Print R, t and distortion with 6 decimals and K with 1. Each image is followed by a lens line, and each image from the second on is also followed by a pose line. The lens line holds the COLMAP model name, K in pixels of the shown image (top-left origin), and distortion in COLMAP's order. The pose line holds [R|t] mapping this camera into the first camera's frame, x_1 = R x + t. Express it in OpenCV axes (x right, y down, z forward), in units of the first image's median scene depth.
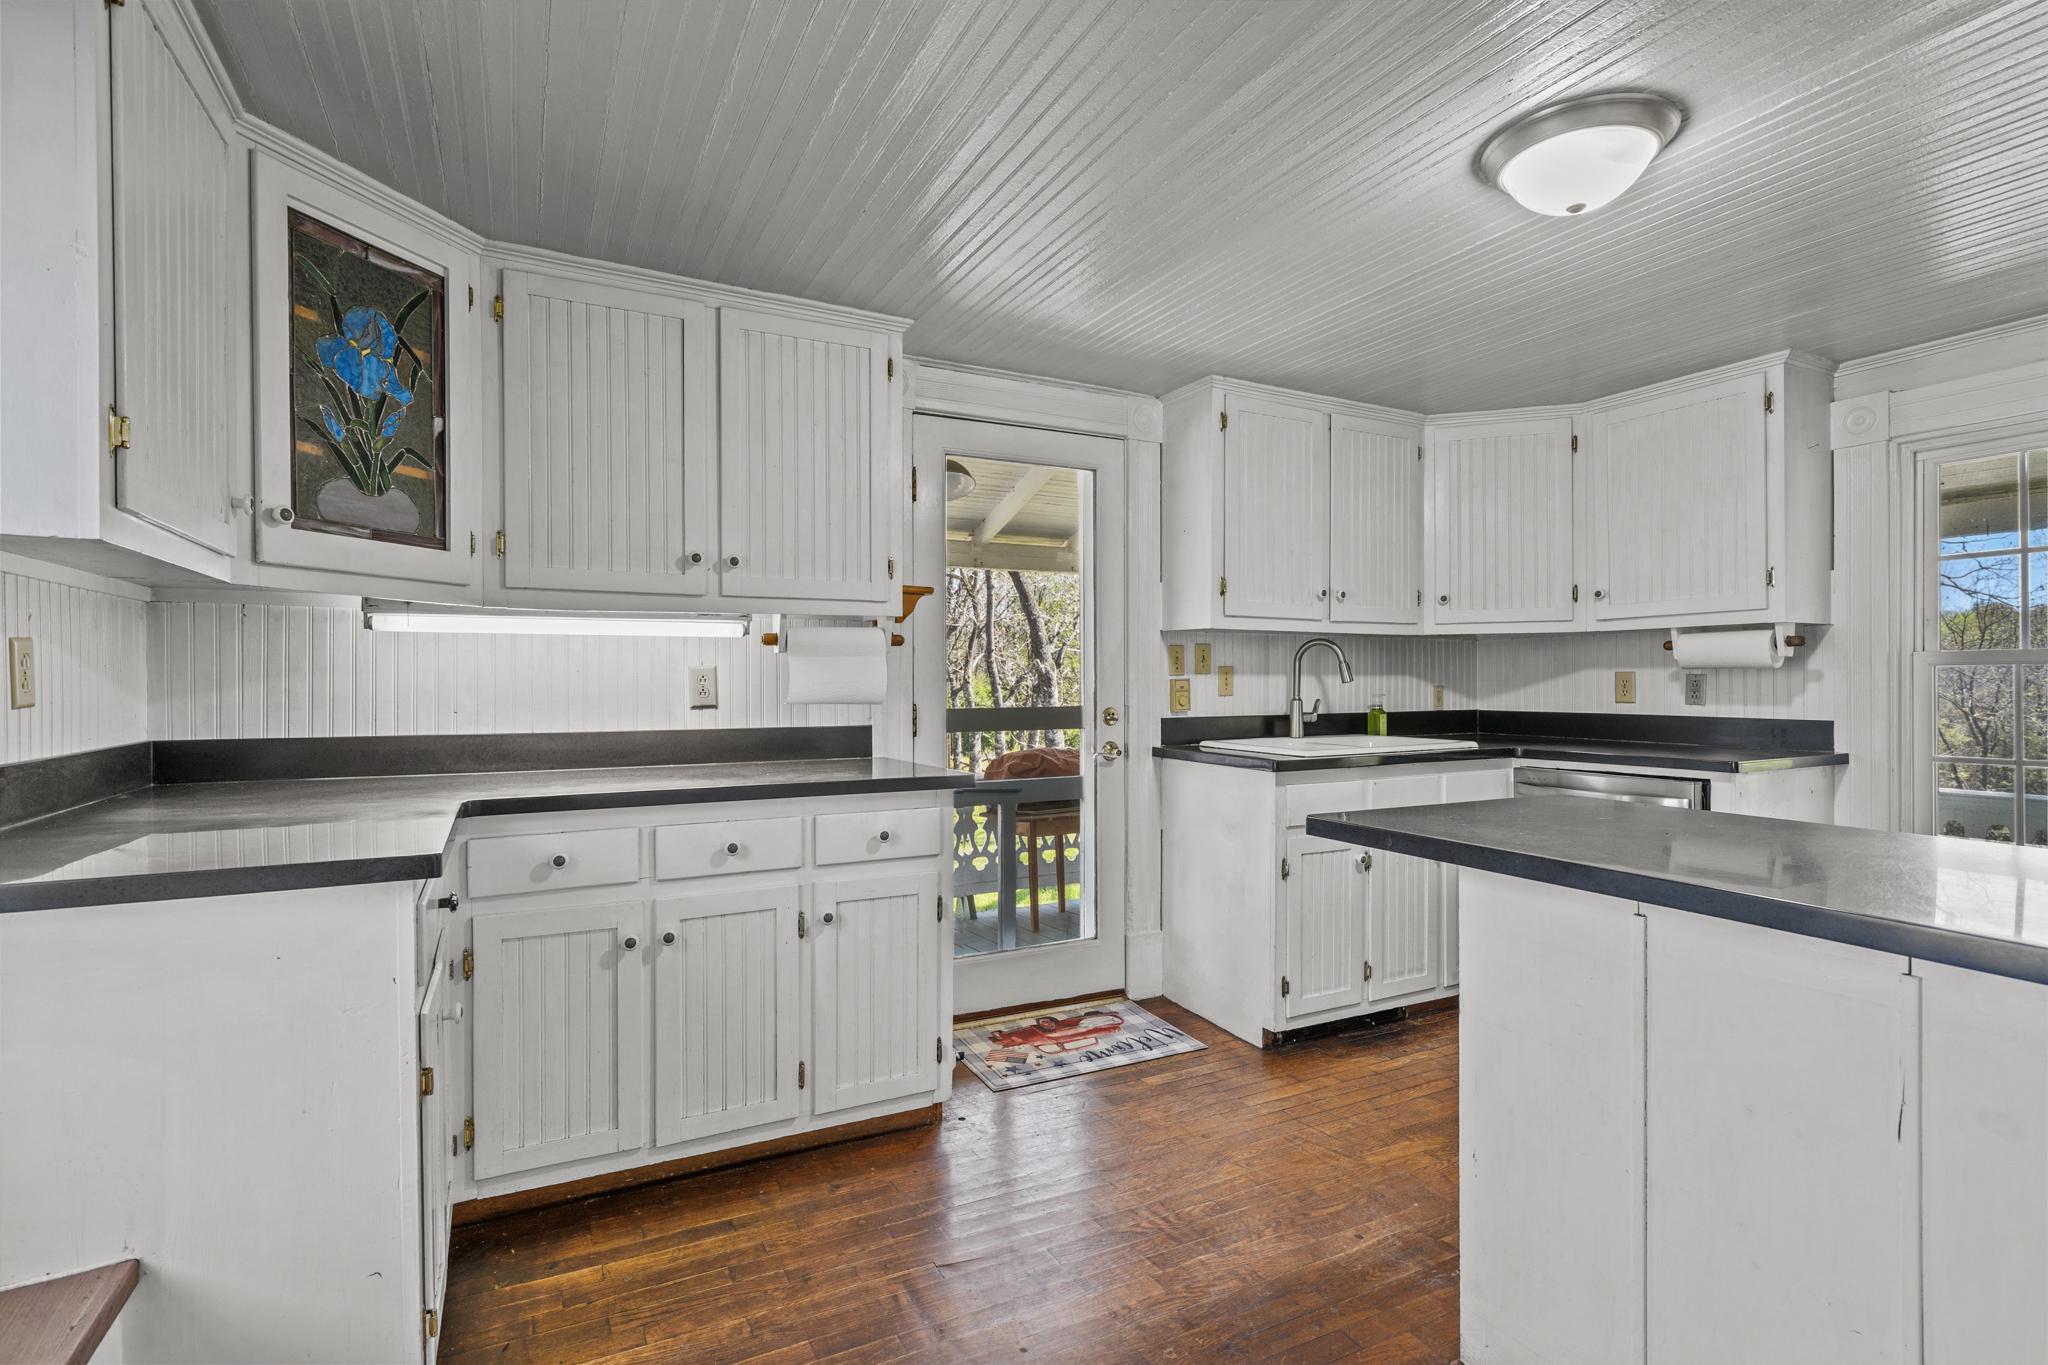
lens RADIAL K [[977.4, 0, 1005.2], [0, 977.4, 683.5], [0, 0, 1]] dist [0.002628, 0.000557]
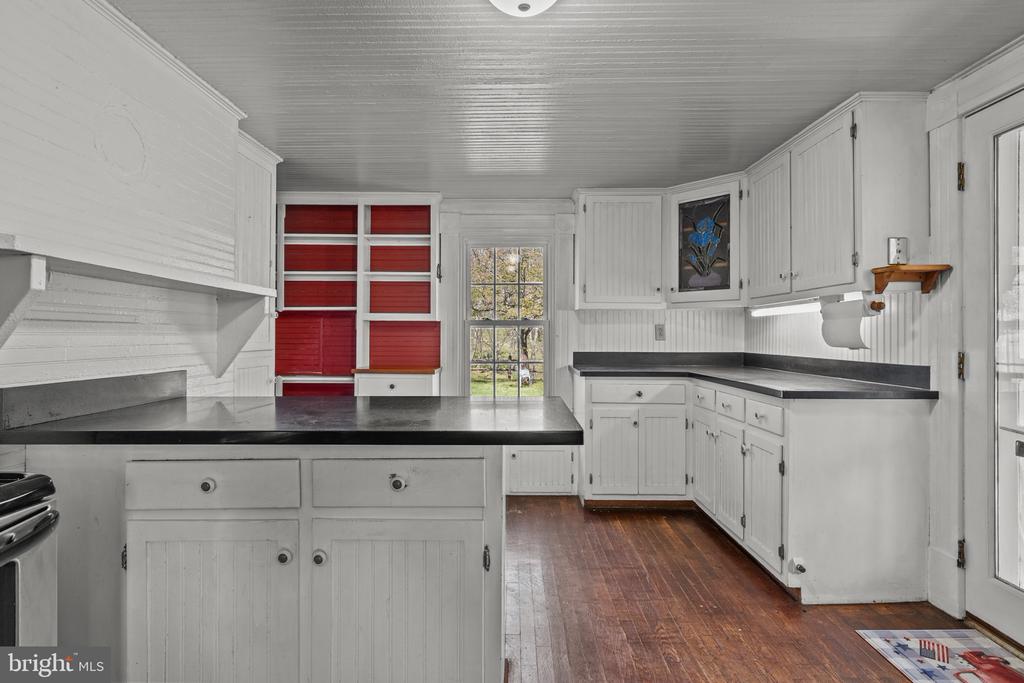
lens RADIAL K [[488.7, 0, 506.0], [0, 488.7, 337.8], [0, 0, 1]] dist [0.002628, 0.000557]
pose [[-0.449849, 0.008851, -0.893061, 1.051317], [0.005547, 0.999959, 0.007116, -0.006992], [0.893088, -0.001752, -0.449879, 1.109137]]
